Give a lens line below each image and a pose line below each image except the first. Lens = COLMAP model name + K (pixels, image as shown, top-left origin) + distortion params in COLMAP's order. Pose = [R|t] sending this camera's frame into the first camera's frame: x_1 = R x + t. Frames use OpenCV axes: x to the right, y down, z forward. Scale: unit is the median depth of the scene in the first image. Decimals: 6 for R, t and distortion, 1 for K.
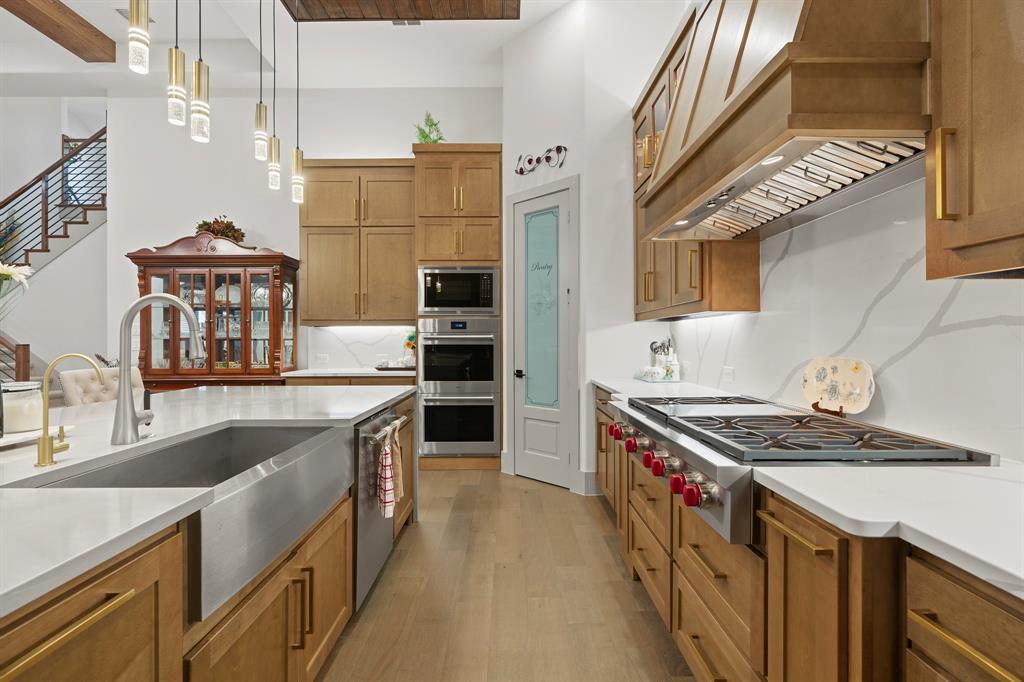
lens RADIAL K [[462.9, 0, 512.7], [0, 462.9, 341.7], [0, 0, 1]] dist [0.002155, -0.000310]
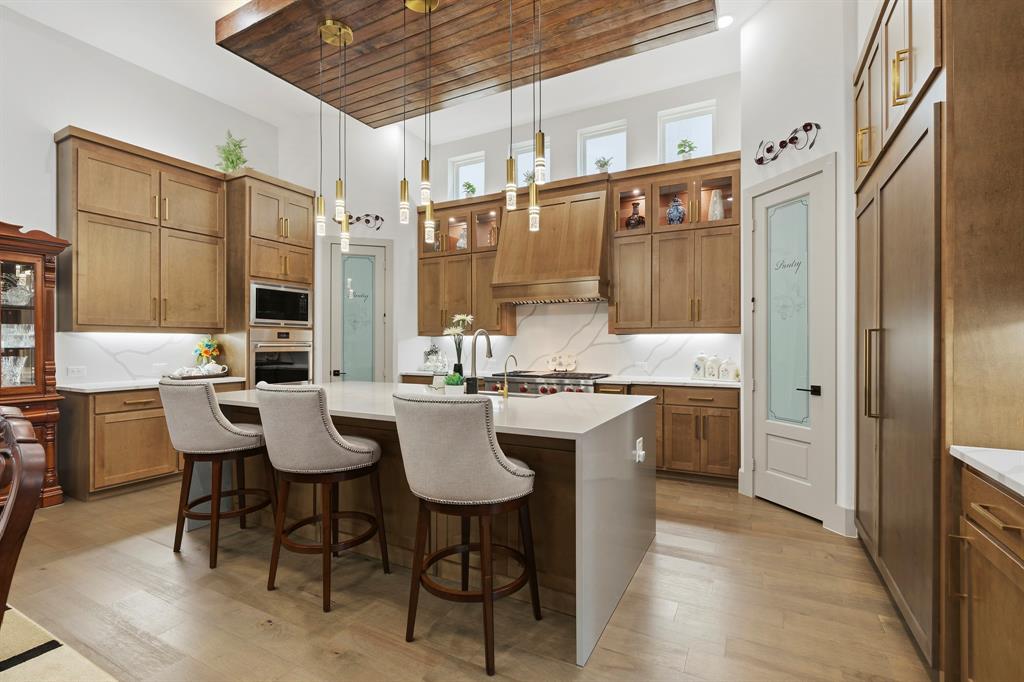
lens RADIAL K [[462.9, 0, 516.6], [0, 462.9, 344.0], [0, 0, 1]] dist [0.002155, -0.000310]
pose [[0.474255, 0.001431, 0.880386, -0.870170], [0.003044, 0.999990, -0.003265, -0.007612], [-0.880382, 0.004229, 0.474246, -0.076216]]
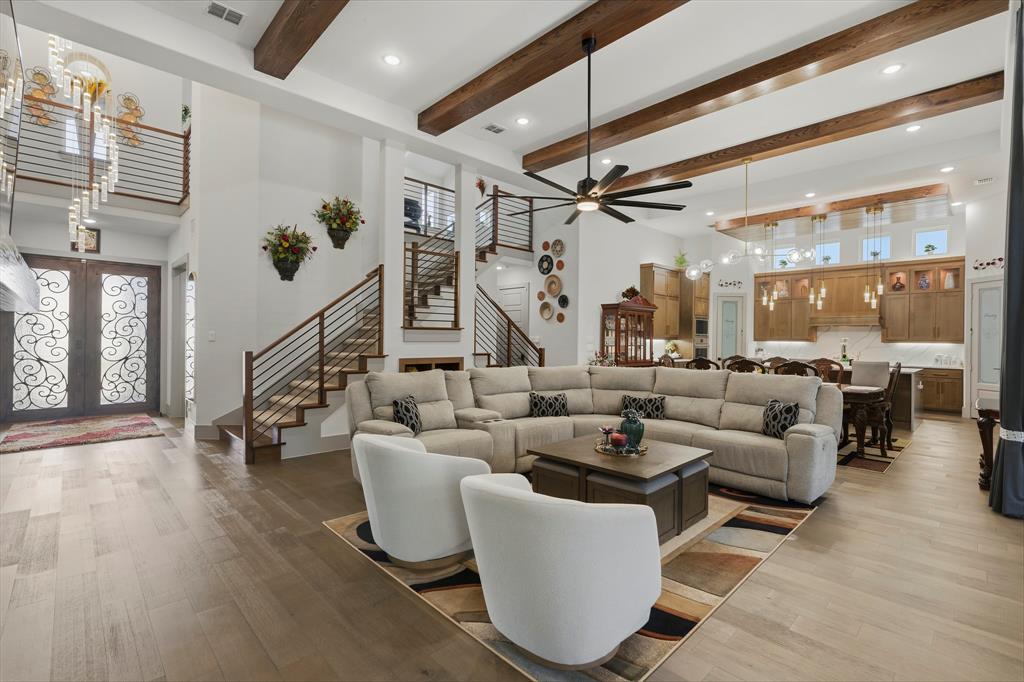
lens RADIAL K [[462.9, 0, 510.5], [0, 462.9, 337.1], [0, 0, 1]] dist [0.002155, -0.000310]
pose [[0.730525, 0.011654, 0.682787, -2.643795], [-0.011720, 0.999921, -0.004527, -0.029584], [-0.682785, -0.004695, 0.730604, -0.157356]]
